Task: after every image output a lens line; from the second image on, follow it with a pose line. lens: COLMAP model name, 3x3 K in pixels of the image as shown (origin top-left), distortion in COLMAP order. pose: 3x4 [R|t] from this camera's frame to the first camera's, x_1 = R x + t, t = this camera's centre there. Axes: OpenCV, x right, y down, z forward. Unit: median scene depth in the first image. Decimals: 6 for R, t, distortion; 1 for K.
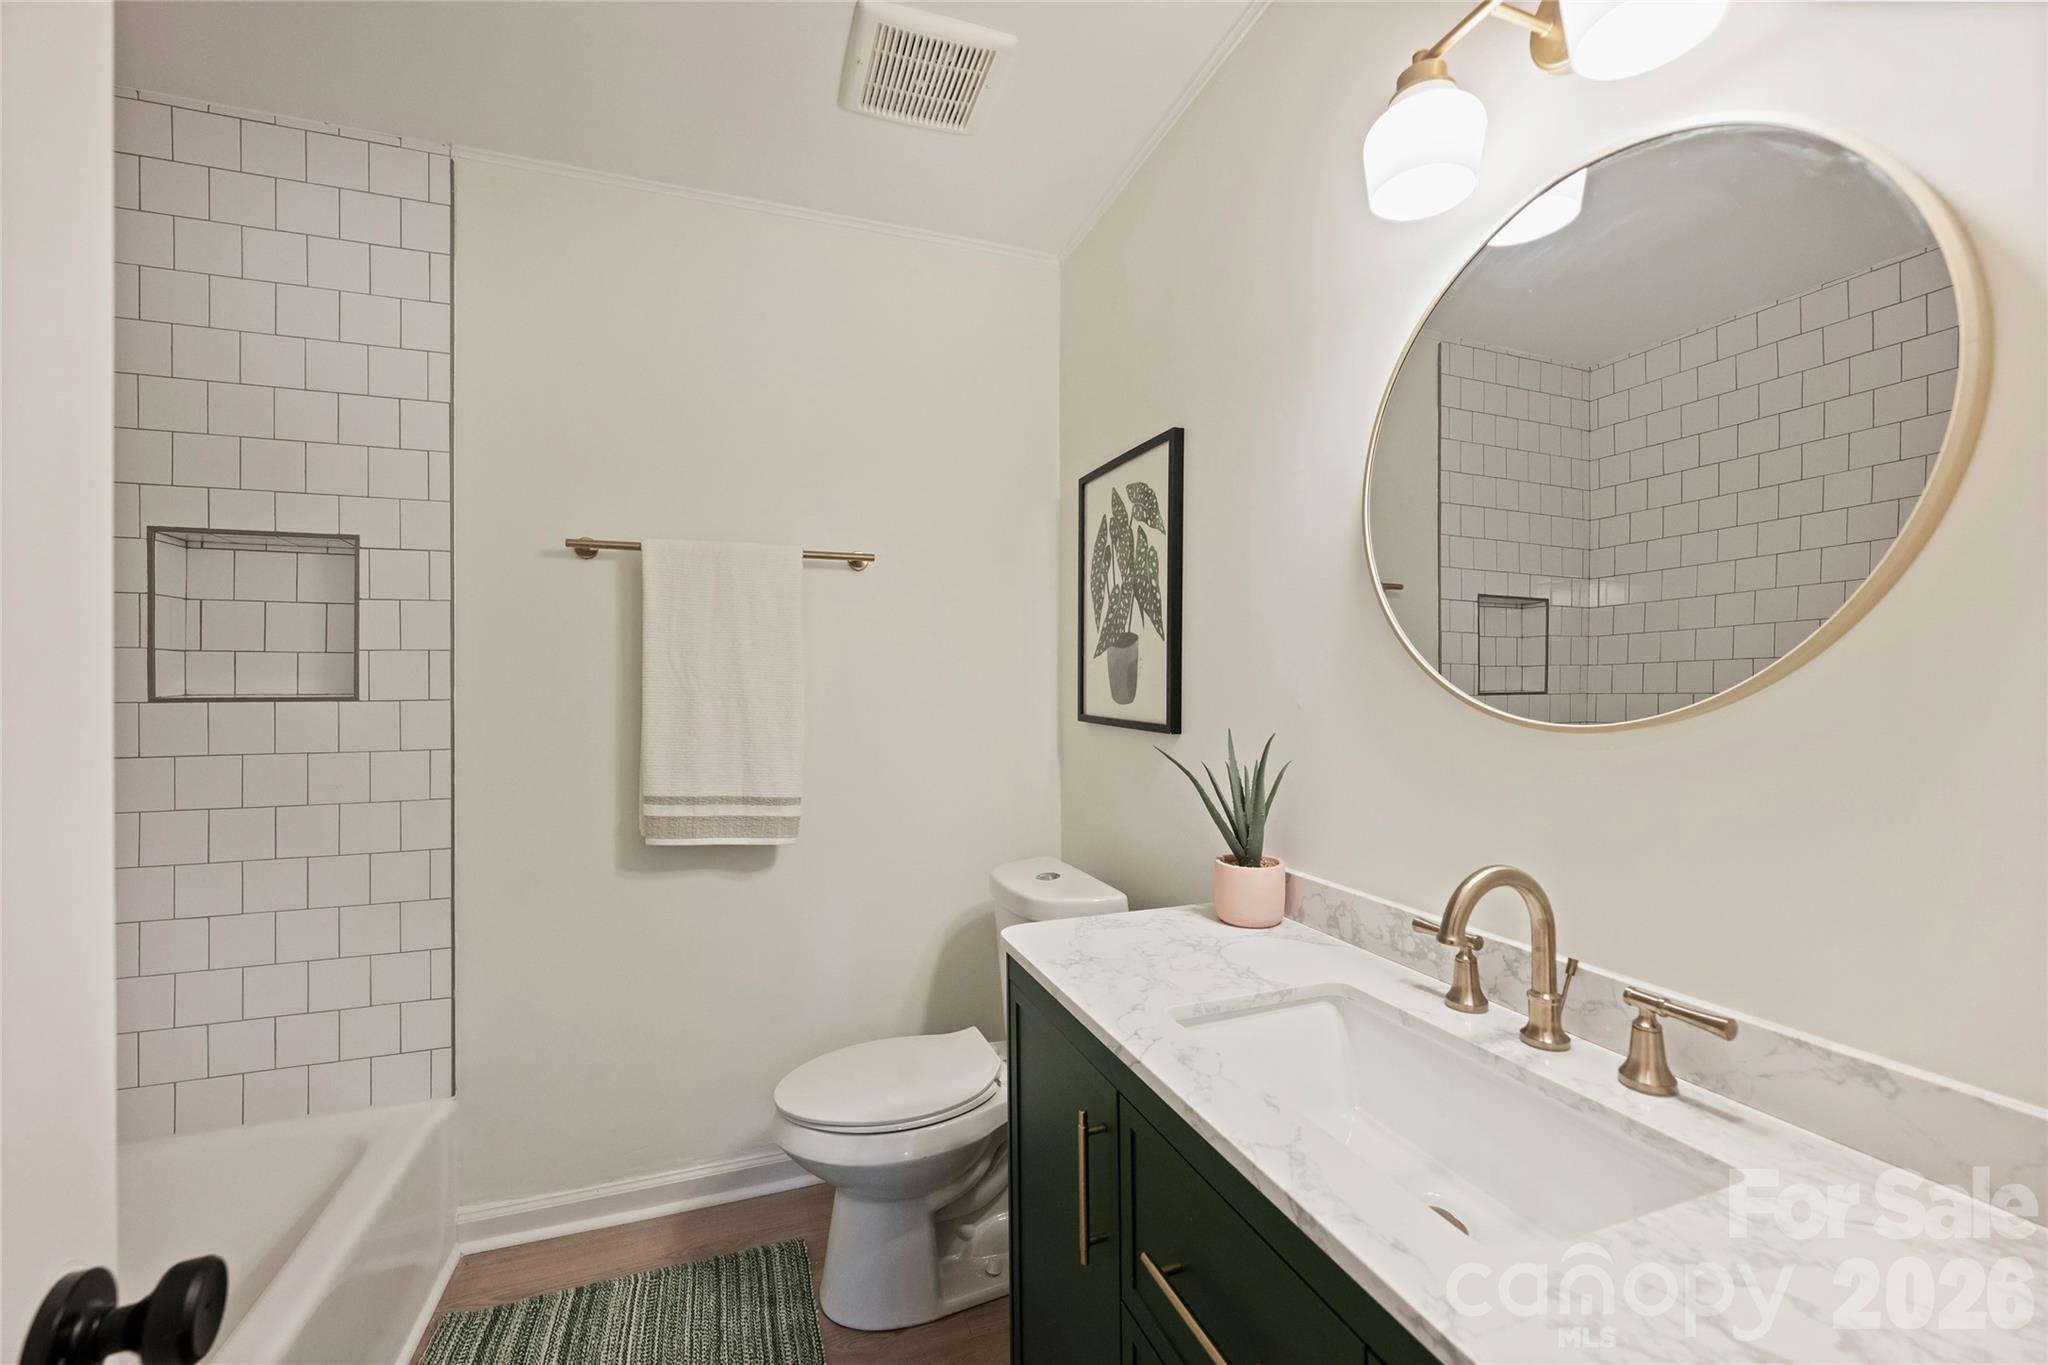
lens RADIAL K [[827.0, 0, 1022.2], [0, 827.0, 681.5], [0, 0, 1]] dist [0.007411, 0.000344]
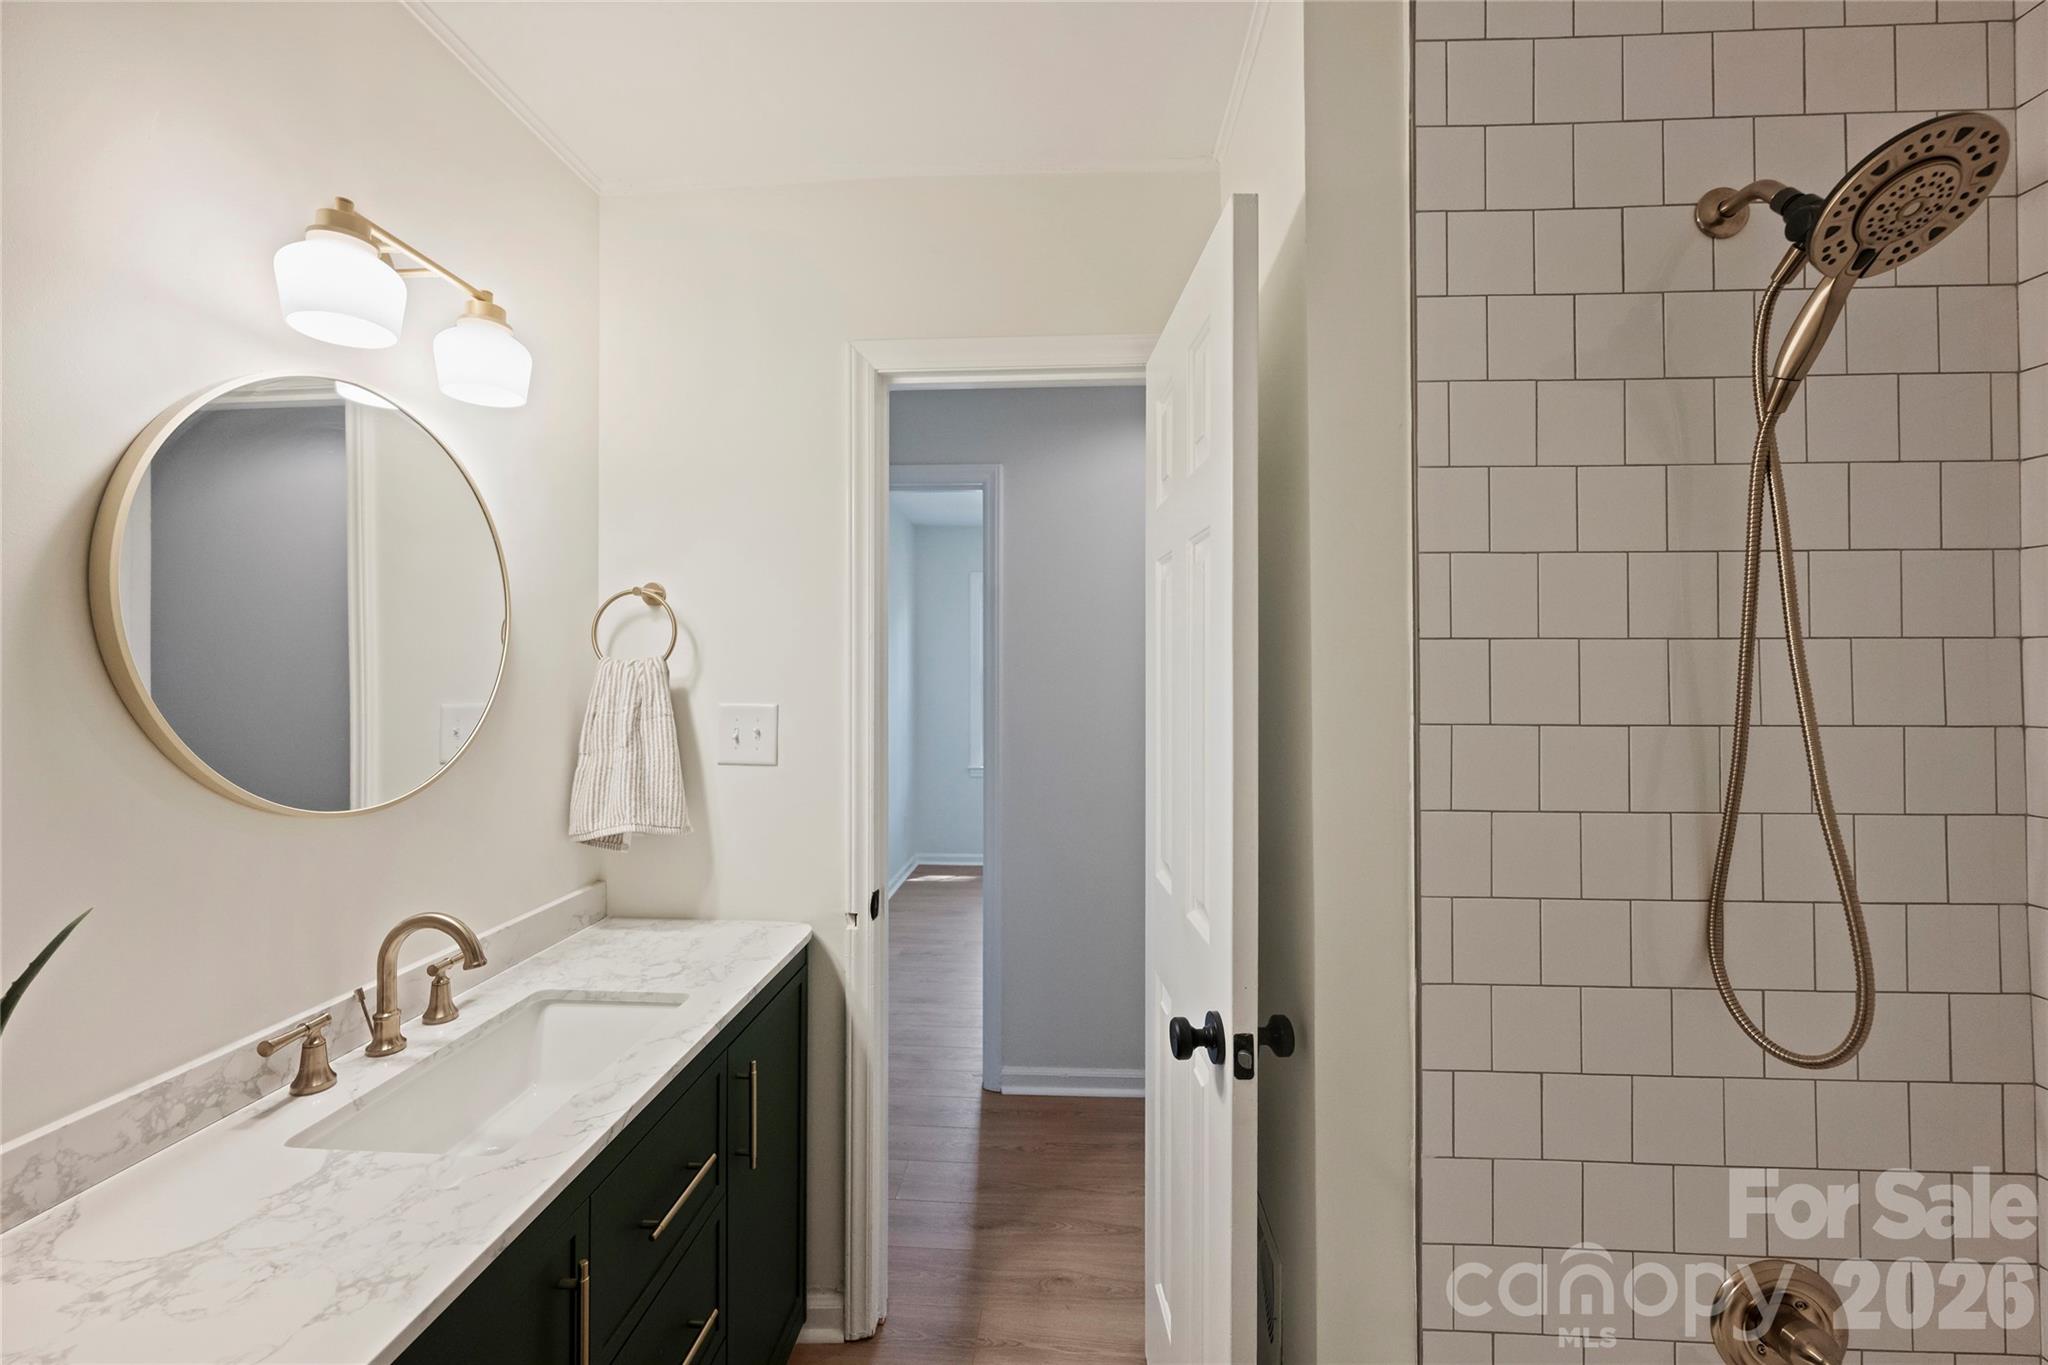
lens RADIAL K [[827.0, 0, 1023.4], [0, 827.0, 676.7], [0, 0, 1]] dist [0.007411, 0.000344]
pose [[-0.921812, 0.005549, 0.387597, -0.667281], [0.002282, 0.999958, -0.008890, -0.118191], [-0.387630, -0.007311, -0.921786, 1.485797]]
